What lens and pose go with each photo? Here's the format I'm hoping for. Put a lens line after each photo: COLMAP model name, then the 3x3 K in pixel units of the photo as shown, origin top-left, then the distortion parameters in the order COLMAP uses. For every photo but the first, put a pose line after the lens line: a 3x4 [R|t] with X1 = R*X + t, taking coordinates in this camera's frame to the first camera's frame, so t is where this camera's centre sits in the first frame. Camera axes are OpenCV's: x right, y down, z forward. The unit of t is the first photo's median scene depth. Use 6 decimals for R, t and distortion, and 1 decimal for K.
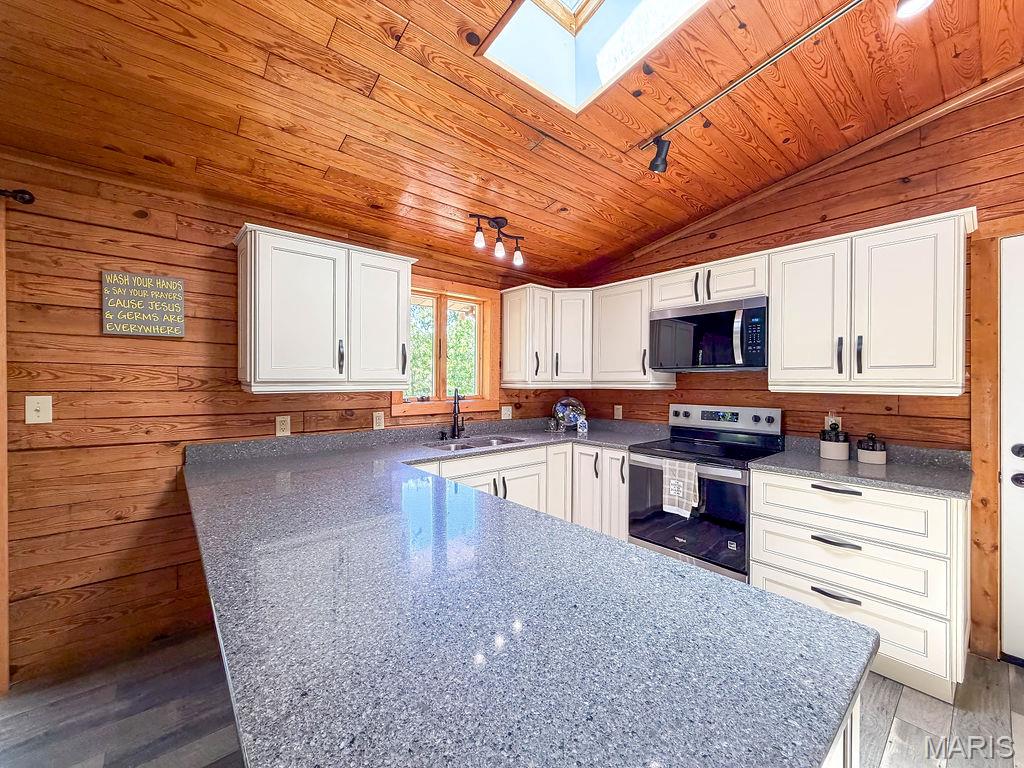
lens RADIAL K [[408.9, 0, 510.4], [0, 408.9, 382.0], [0, 0, 1]] dist [0.000954, 0.000119]
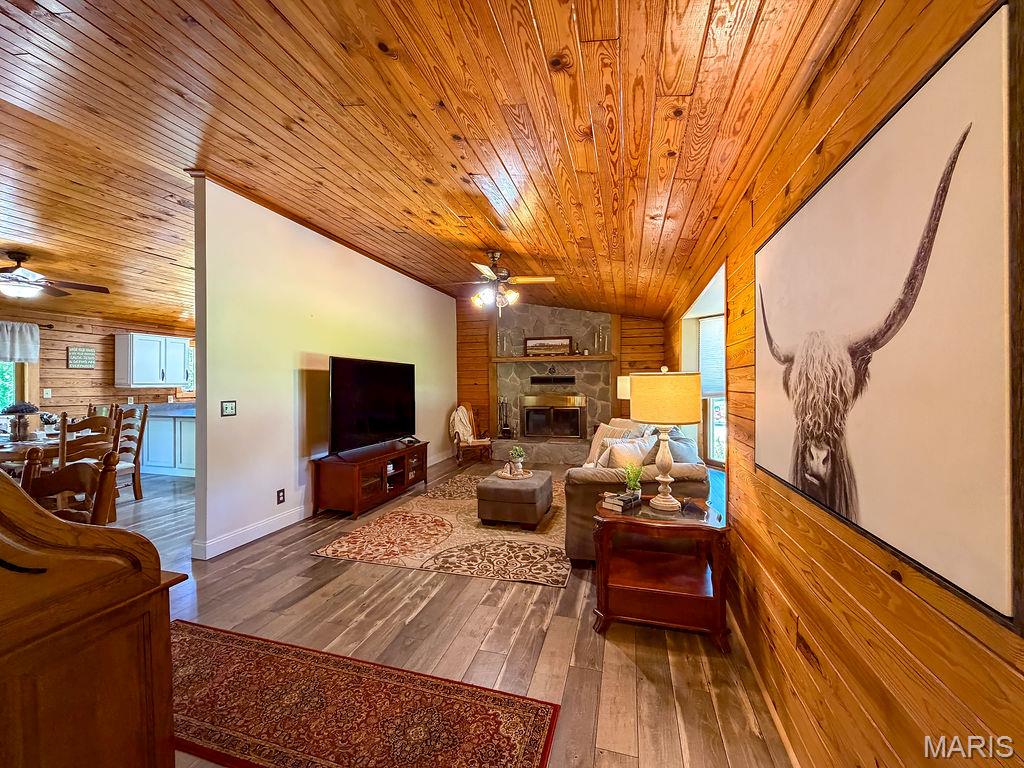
lens RADIAL K [[408.9, 0, 510.4], [0, 408.9, 382.0], [0, 0, 1]] dist [0.000954, 0.000119]
pose [[0.829636, -0.003578, 0.558294, 0.004842], [0.005259, 0.999985, -0.001407, 0.003815], [-0.558280, 0.004103, 0.829642, -2.568883]]
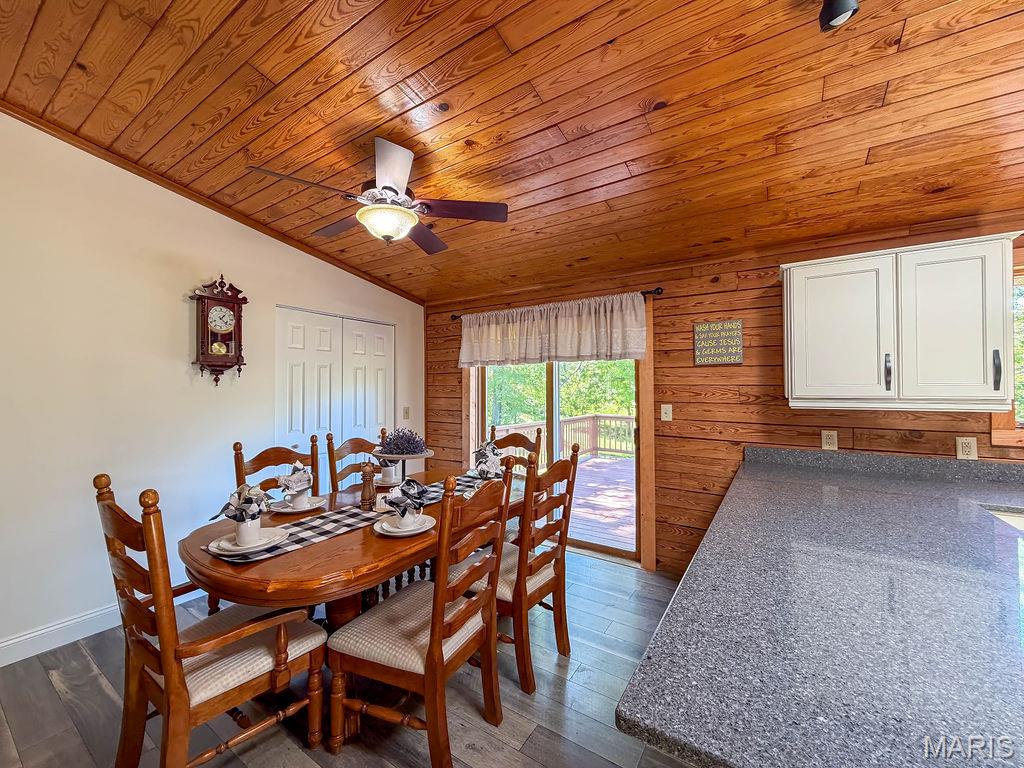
lens RADIAL K [[408.9, 0, 510.4], [0, 408.9, 382.0], [0, 0, 1]] dist [0.000954, 0.000119]
pose [[0.282752, -0.020227, -0.958980, 0.216036], [-0.002450, 0.999759, -0.021810, -0.015766], [0.959190, 0.008517, 0.282634, -0.073406]]
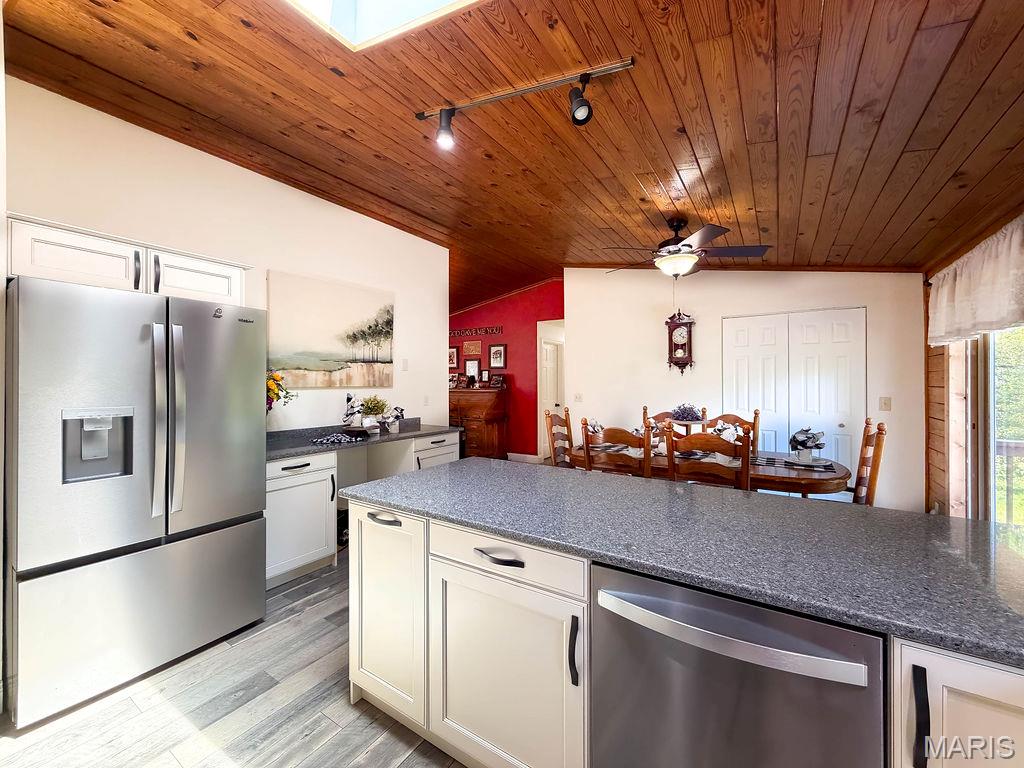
lens RADIAL K [[408.9, 0, 510.4], [0, 408.9, 382.0], [0, 0, 1]] dist [0.000954, 0.000119]
pose [[-0.958385, -0.000632, -0.285479, 0.185692], [-0.001720, 0.999992, 0.003558, -0.004204], [0.285474, 0.003900, -0.958378, 1.050211]]
